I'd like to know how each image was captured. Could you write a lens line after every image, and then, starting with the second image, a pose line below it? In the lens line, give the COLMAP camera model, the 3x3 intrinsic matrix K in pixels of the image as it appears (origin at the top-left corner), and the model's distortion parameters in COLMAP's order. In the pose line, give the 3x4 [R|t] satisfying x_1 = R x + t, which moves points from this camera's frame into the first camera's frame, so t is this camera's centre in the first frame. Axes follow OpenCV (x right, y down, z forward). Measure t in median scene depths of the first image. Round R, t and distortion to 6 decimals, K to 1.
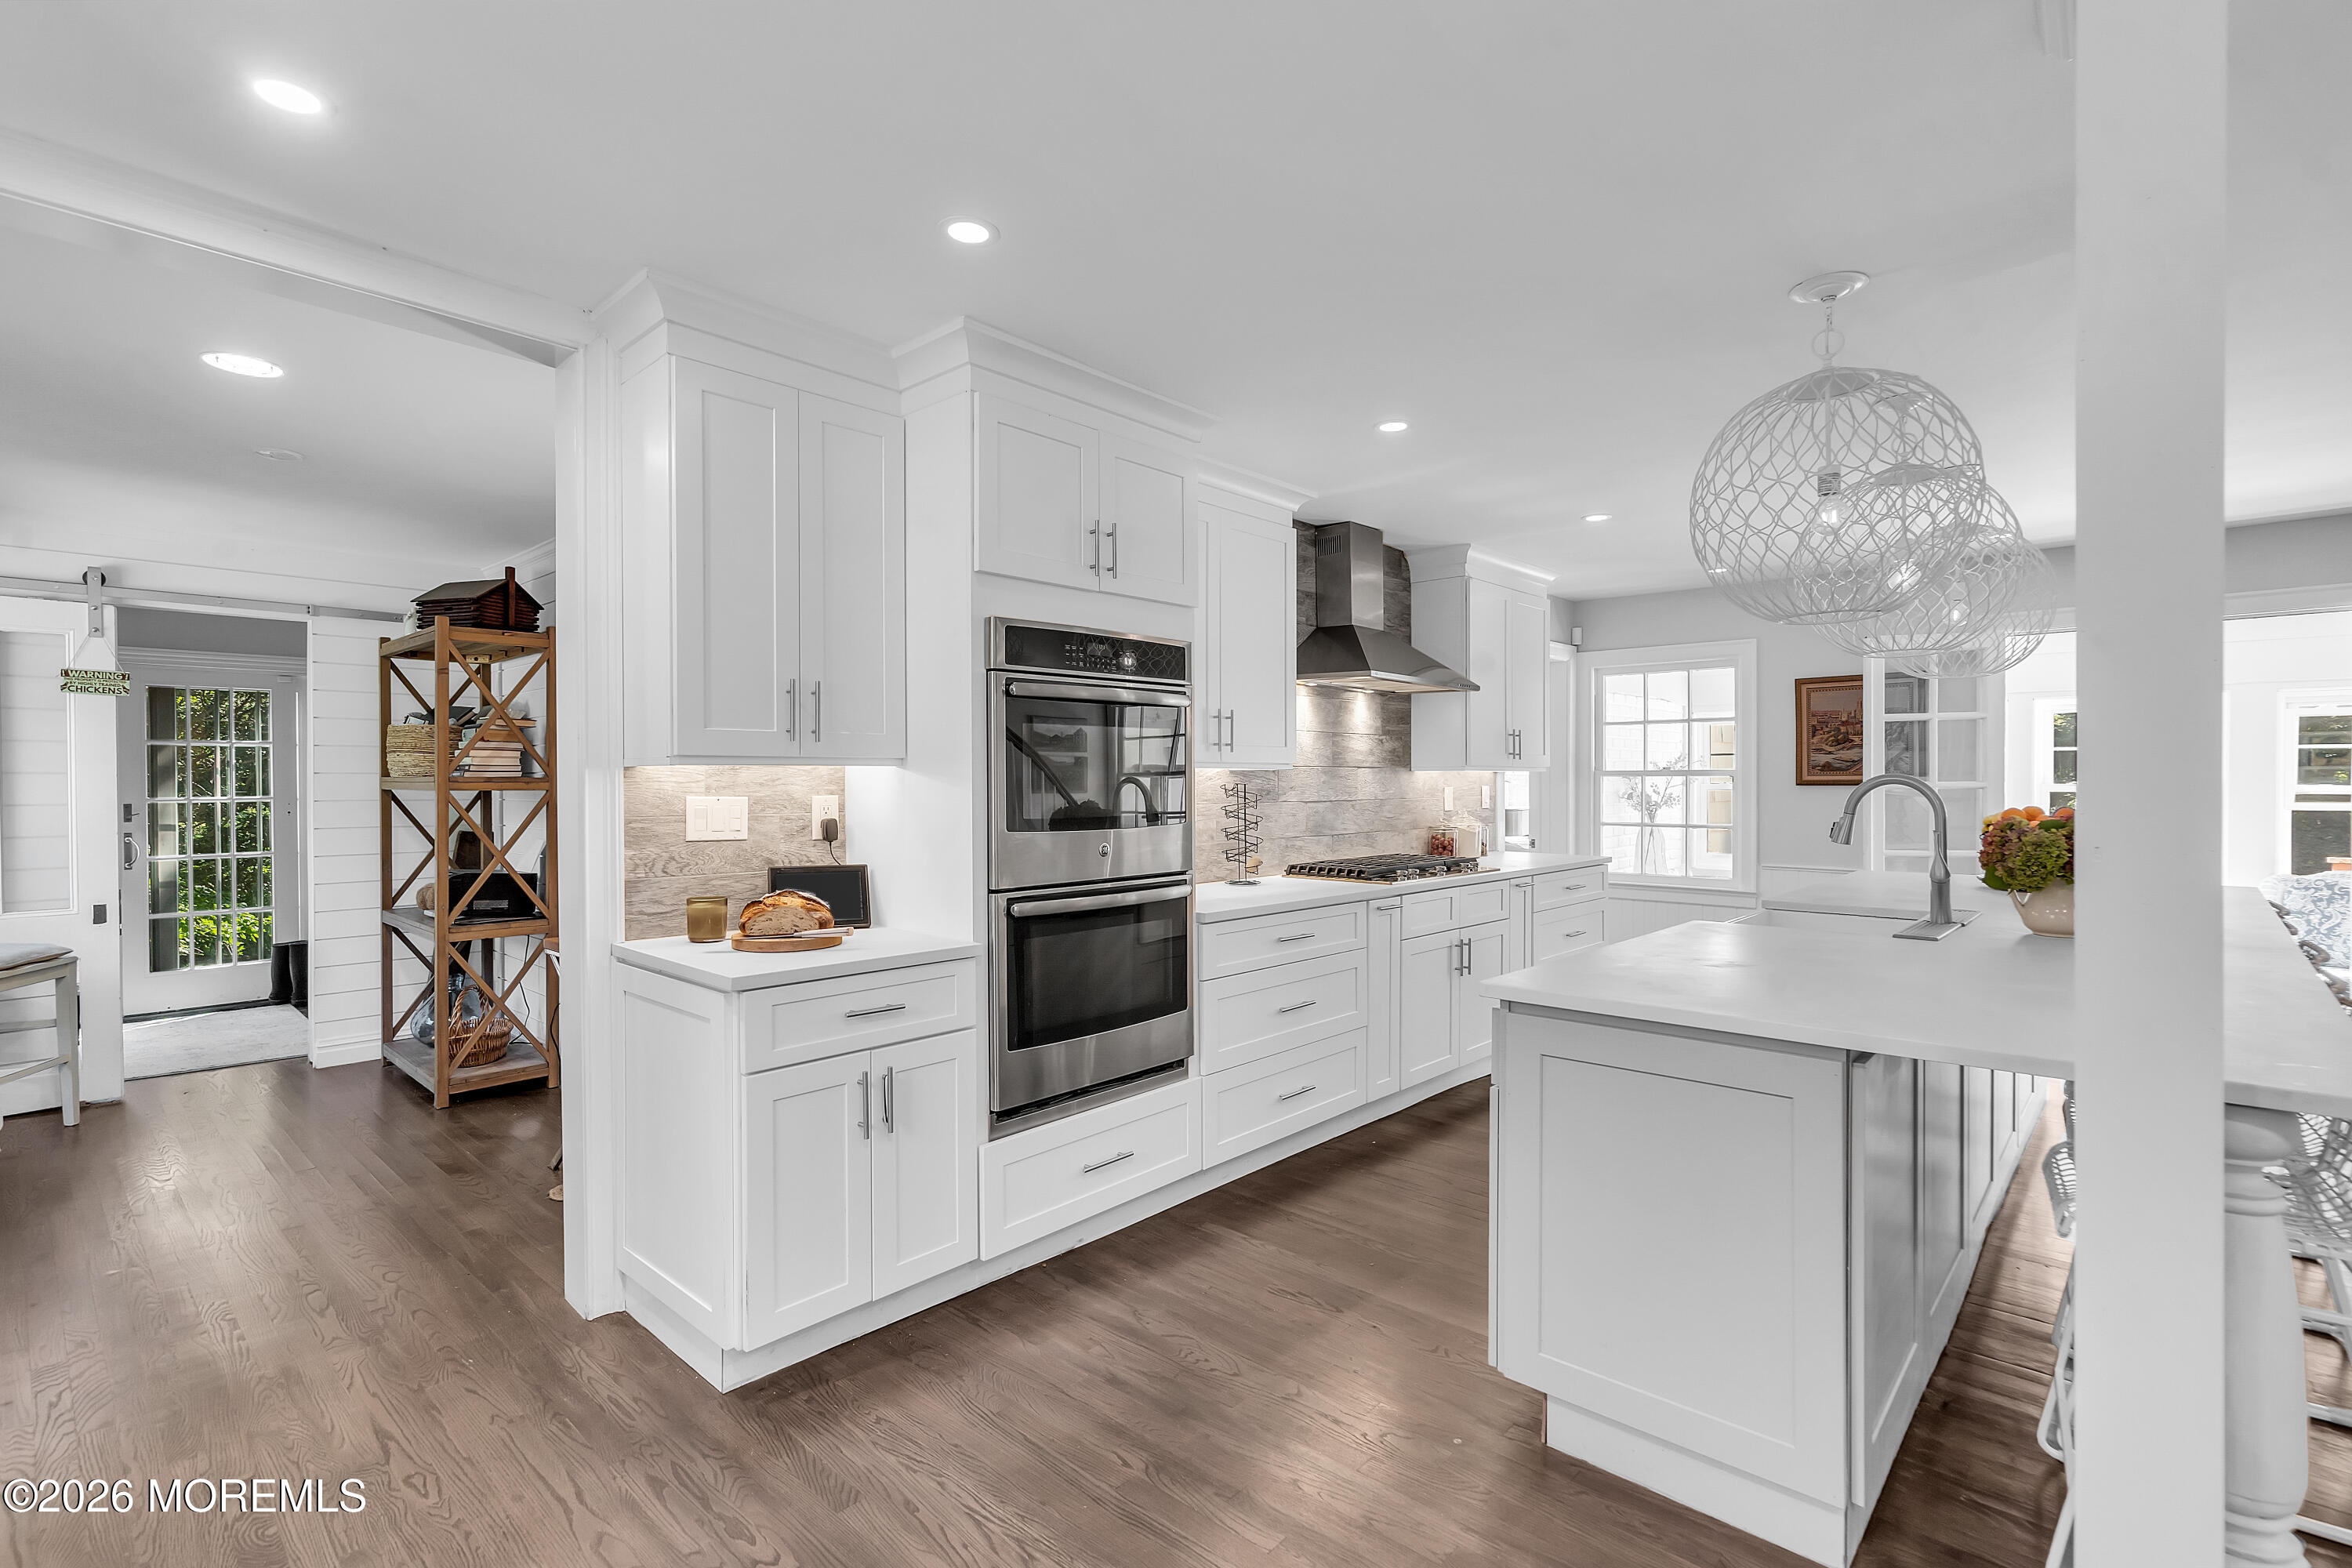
lens RADIAL K [[1098.7, 0, 1183.1], [0, 1098.7, 788.2], [0, 0, 1]] dist [0.001942, -0.000018]
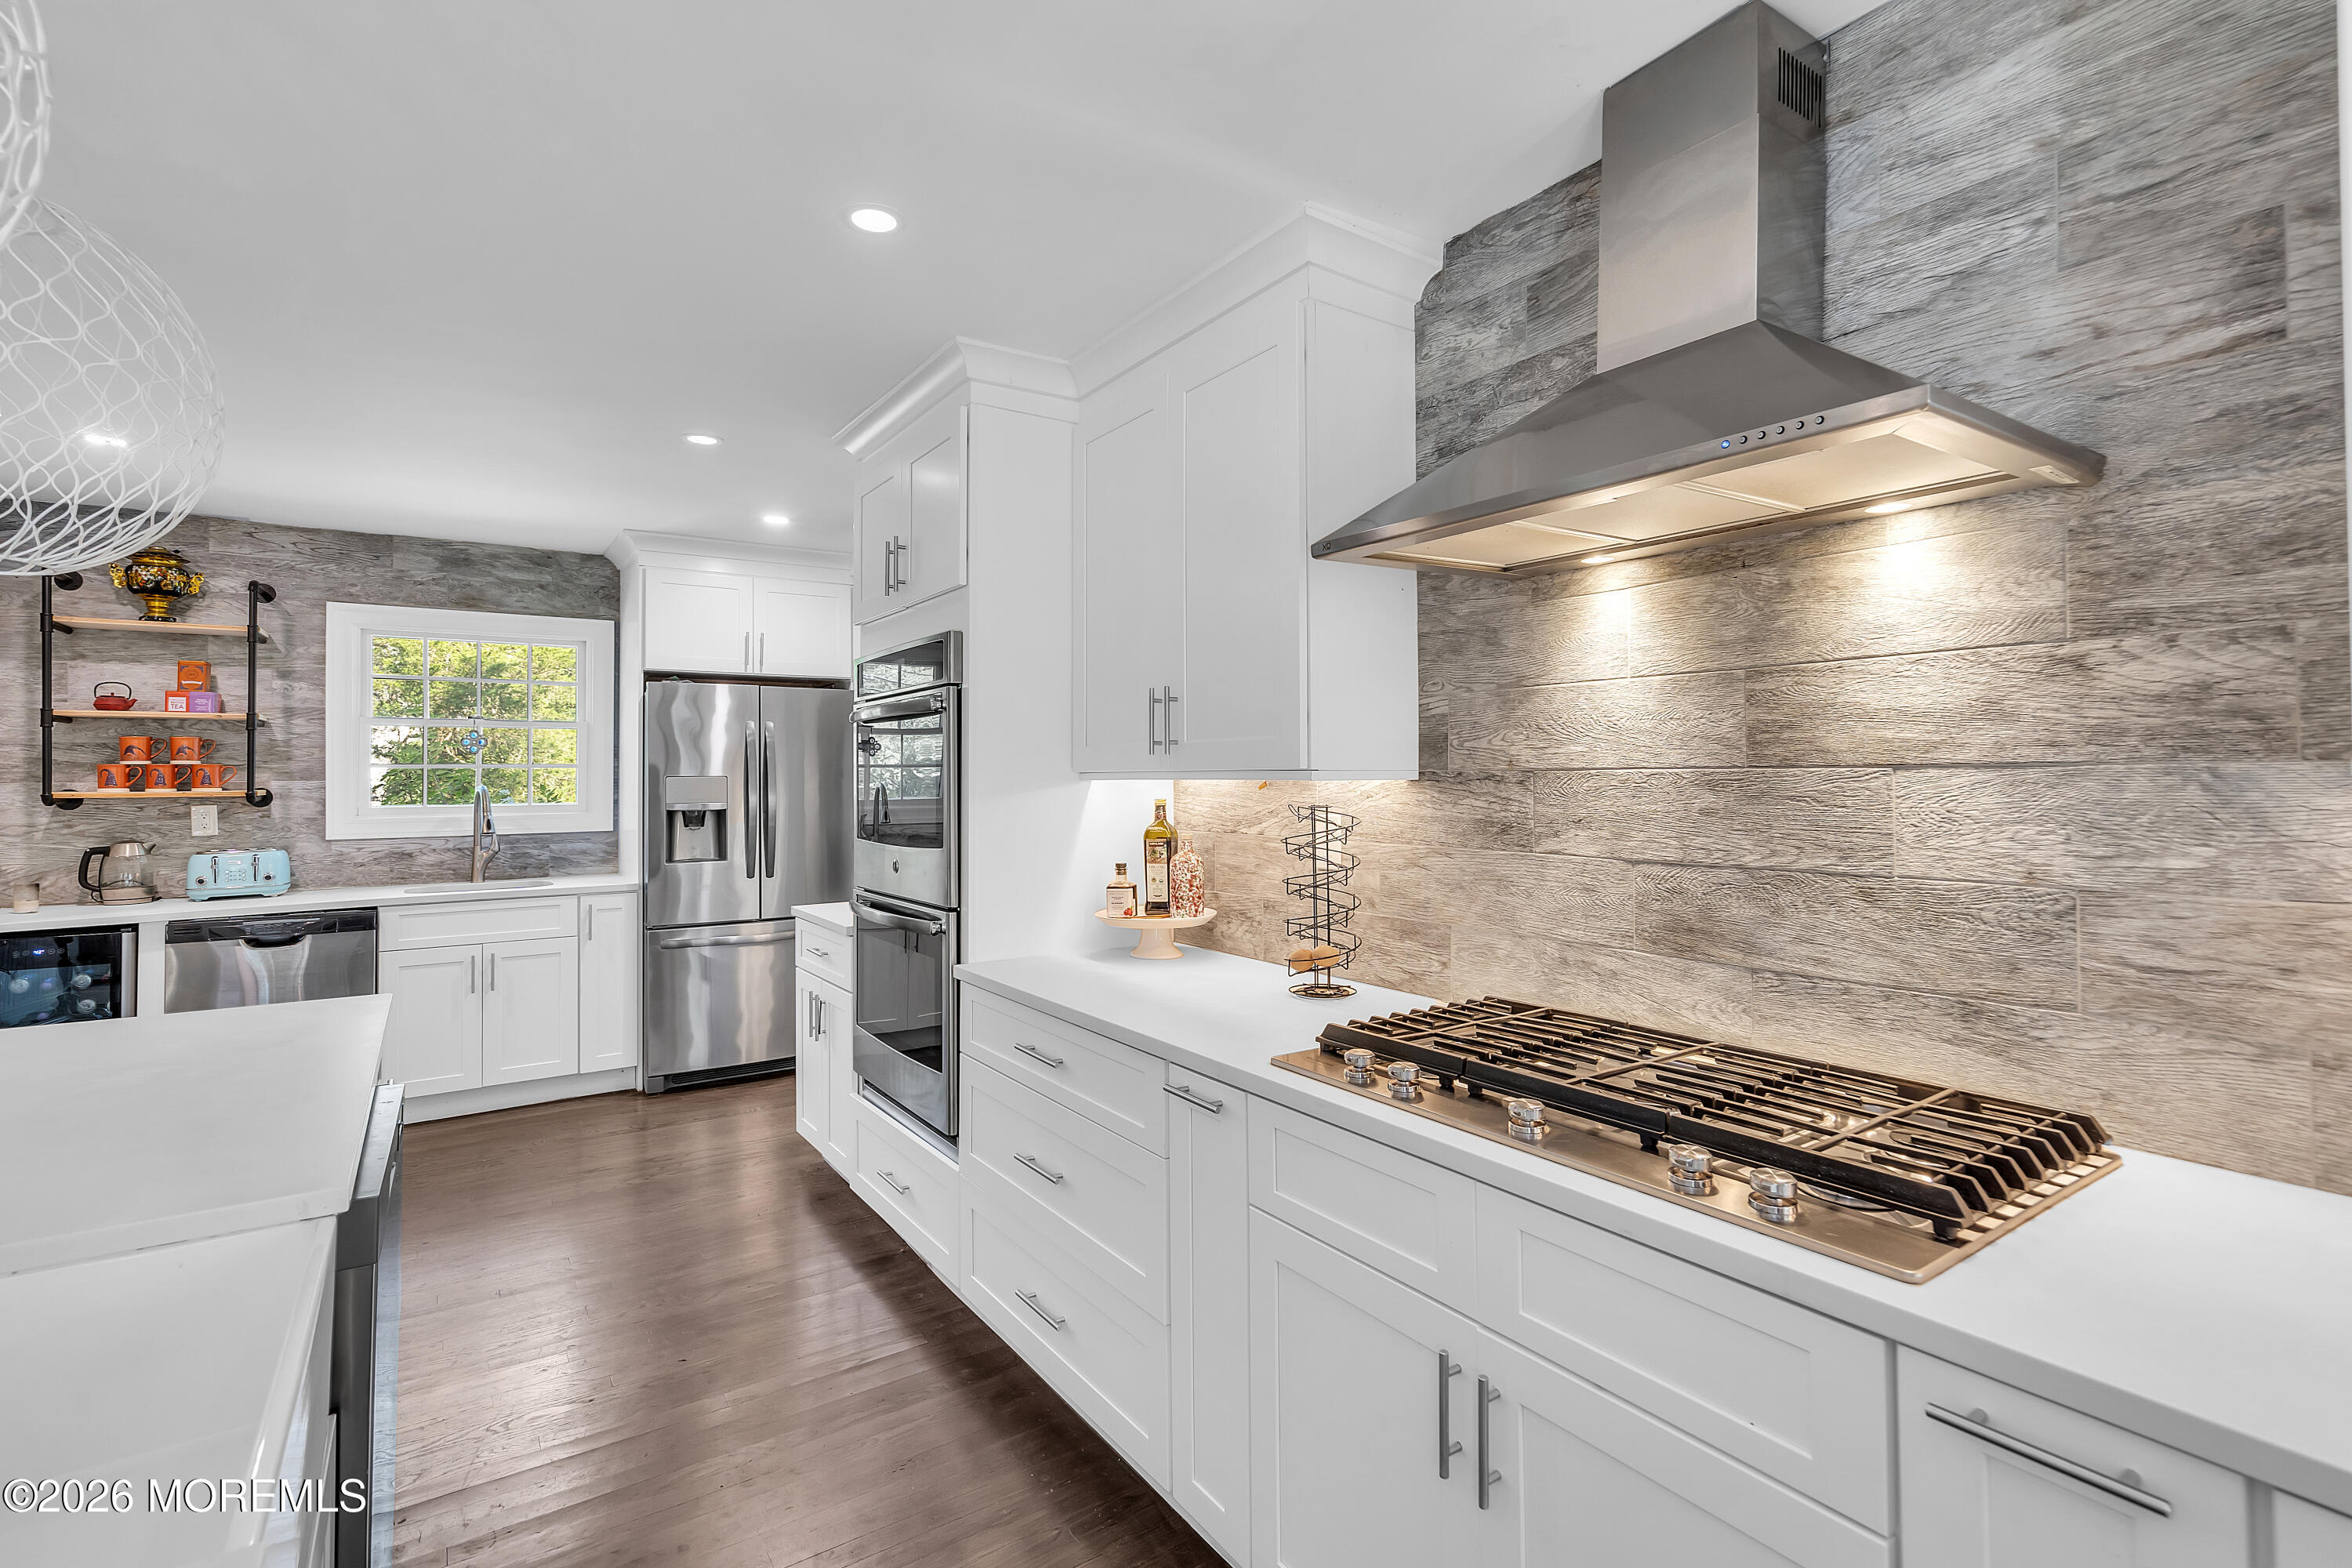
lens RADIAL K [[1098.7, 0, 1173.2], [0, 1098.7, 752.0], [0, 0, 1]] dist [0.001942, -0.000018]
pose [[-0.241493, -0.014482, -0.970295, 0.510180], [0.001777, 0.999880, -0.015366, -0.019423], [0.970401, -0.005435, -0.241438, 0.906187]]
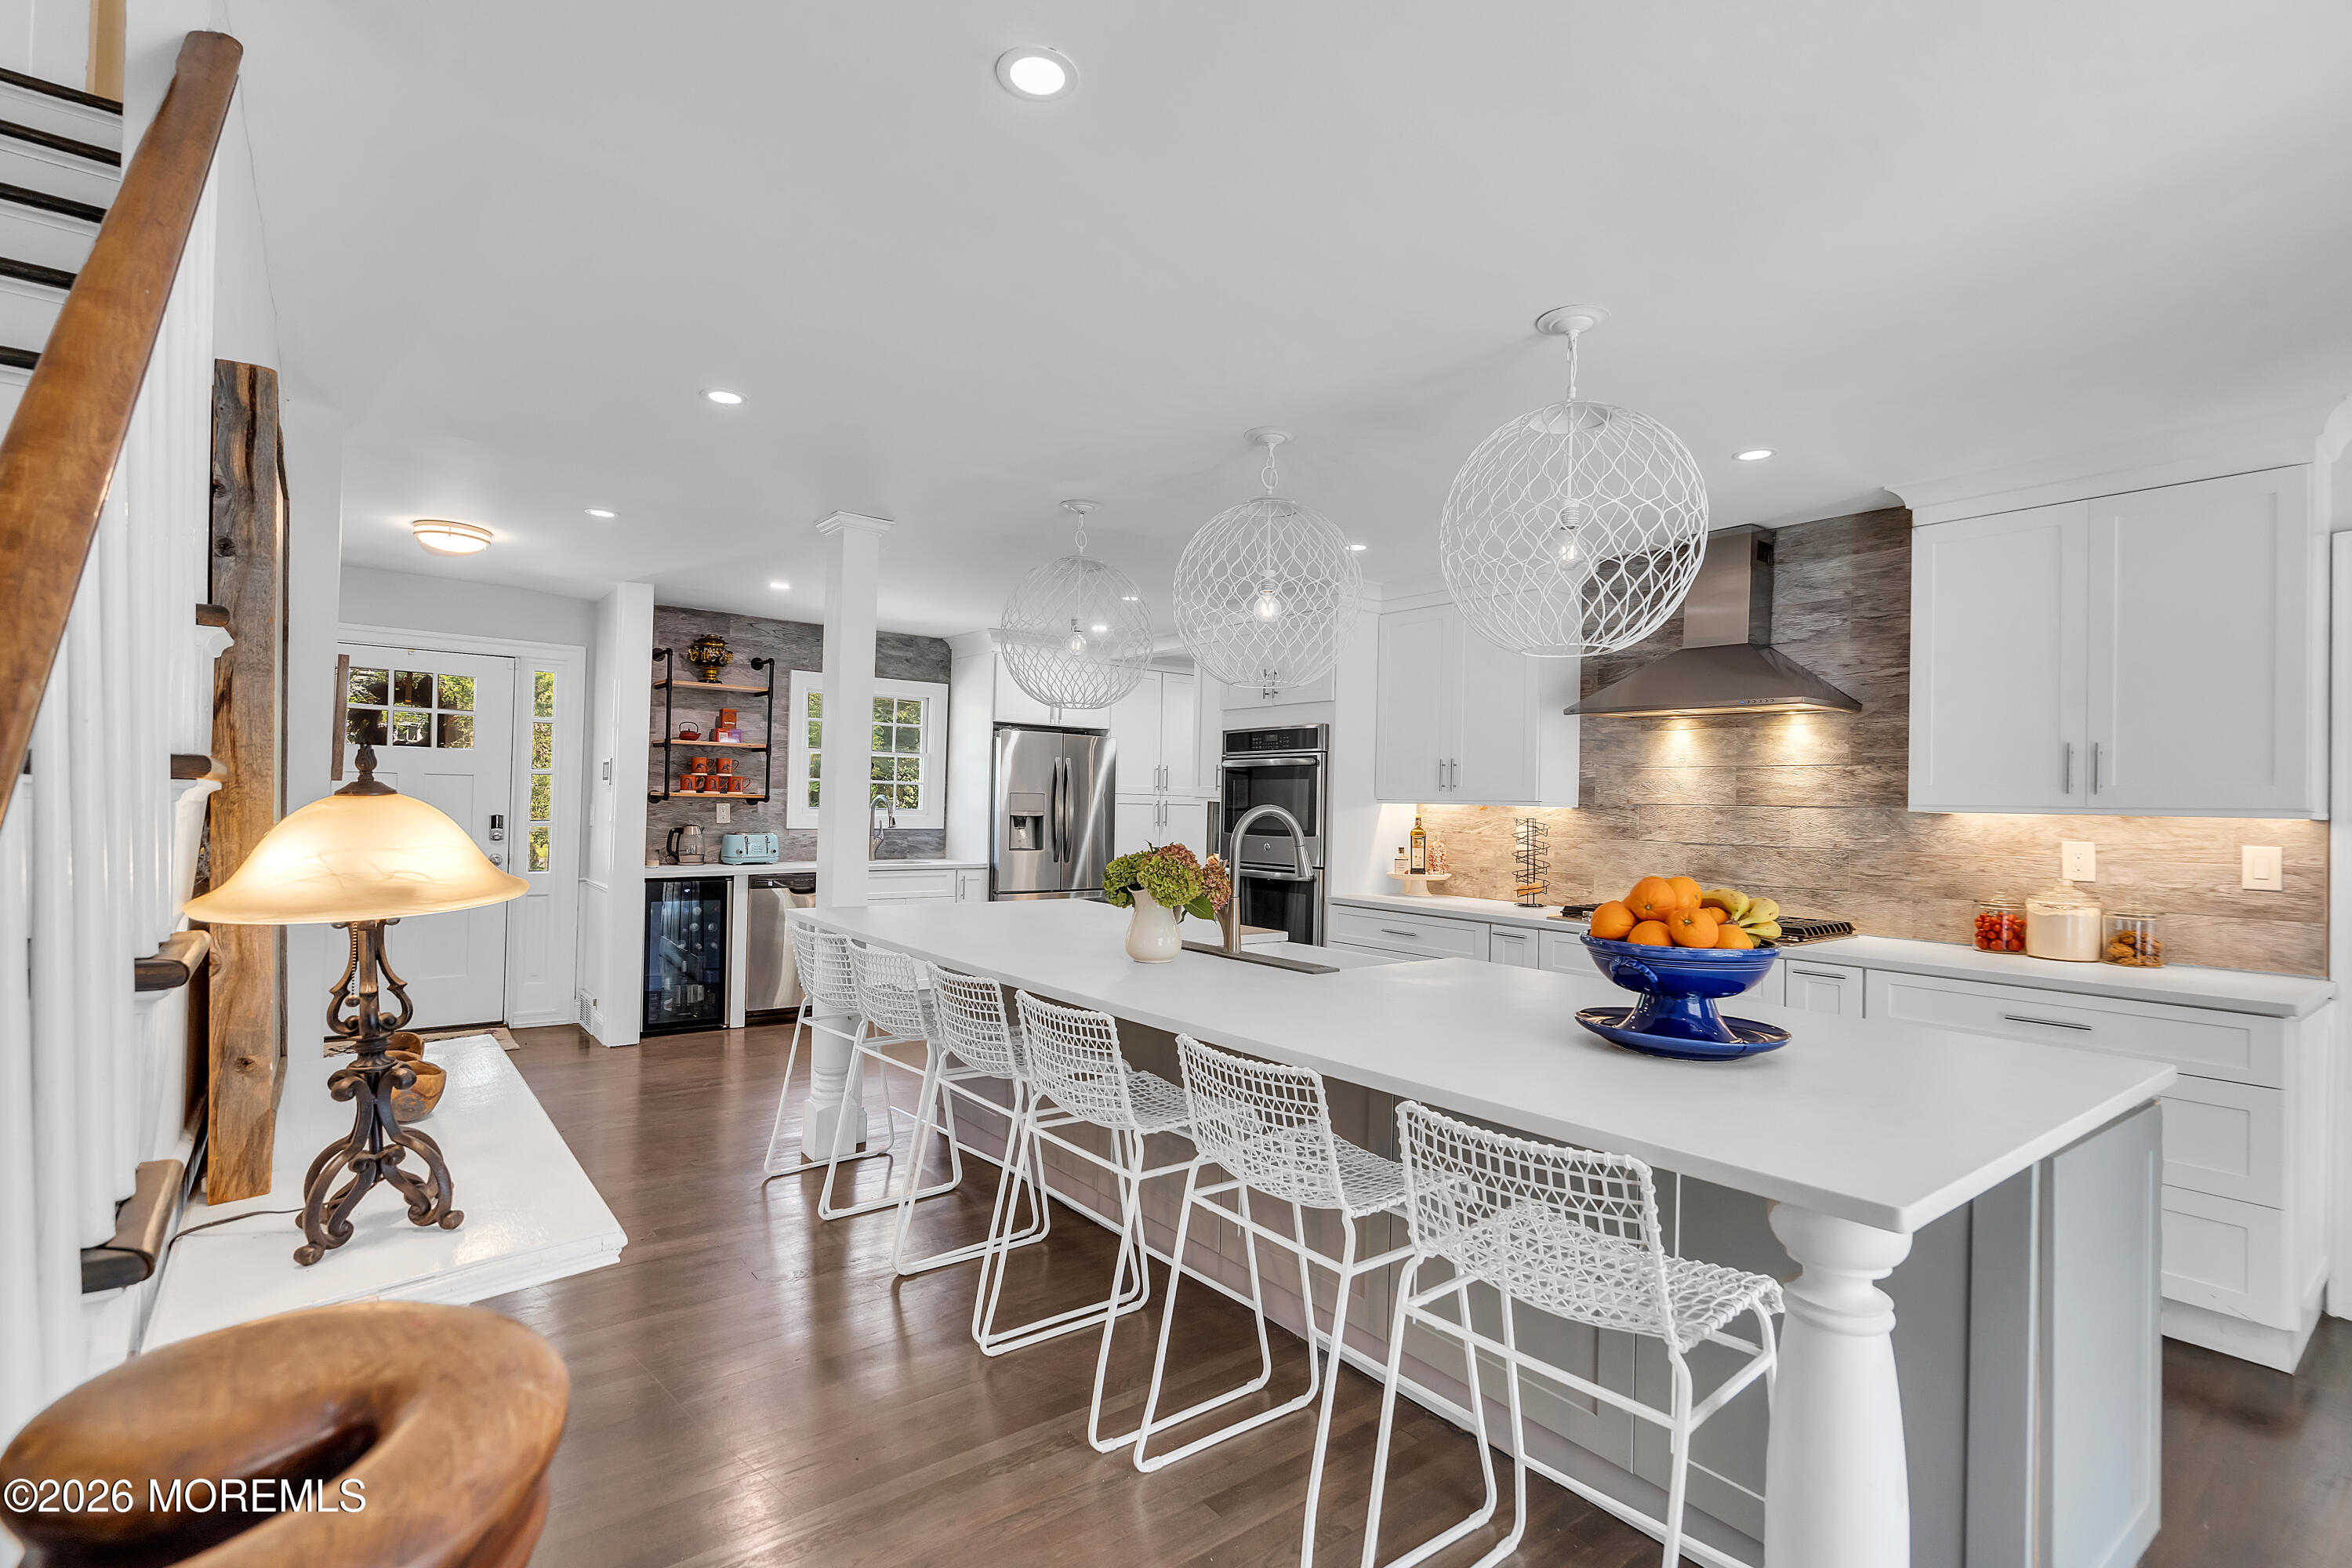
lens RADIAL K [[1098.7, 0, 1168.6], [0, 1098.7, 779.0], [0, 0, 1]] dist [0.001942, -0.000018]
pose [[-0.183920, -0.021110, -0.982715, 1.071003], [-0.027723, 0.999483, -0.016282, -0.014025], [0.982550, 0.024249, -0.184410, 0.716429]]
